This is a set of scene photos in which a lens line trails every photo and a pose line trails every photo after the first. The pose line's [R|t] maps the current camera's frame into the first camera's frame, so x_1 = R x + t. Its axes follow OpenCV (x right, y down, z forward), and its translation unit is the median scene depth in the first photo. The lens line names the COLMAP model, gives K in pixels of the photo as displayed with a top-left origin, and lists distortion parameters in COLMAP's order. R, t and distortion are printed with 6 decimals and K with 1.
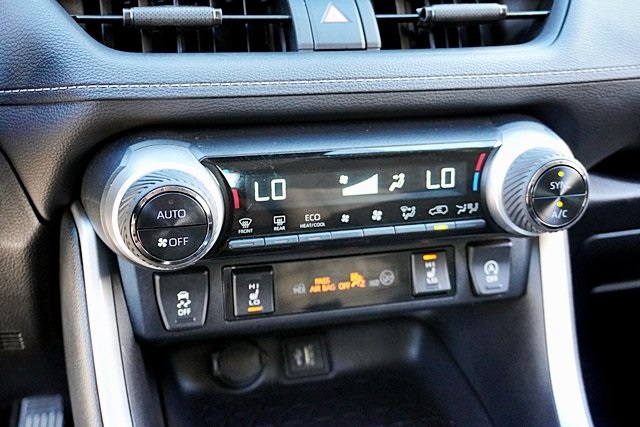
lens RADIAL K [[793.4, 0, 320.0], [0, 793.4, 213.5], [0, 0, 1]] dist [0.010123, -0.006274]
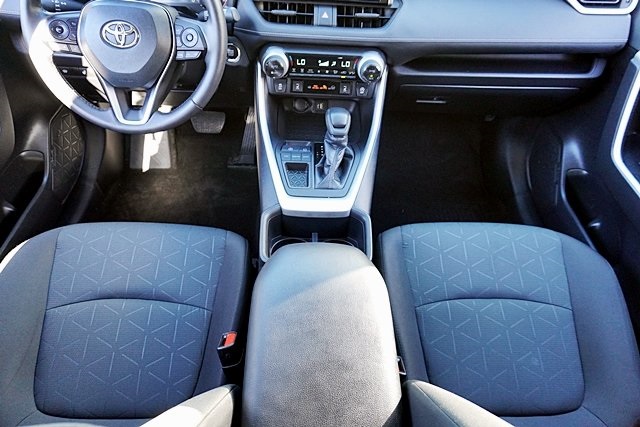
lens RADIAL K [[431.7, 0, 318.9], [0, 431.7, 217.5], [0, 0, 1]] dist [-0.041211, 0.032476]
pose [[0.963942, 0.206126, -0.168308, 0.538733], [-0.120517, 0.902037, 0.414495, -0.224023], [0.237258, -0.379265, 0.894353, -1.216041]]
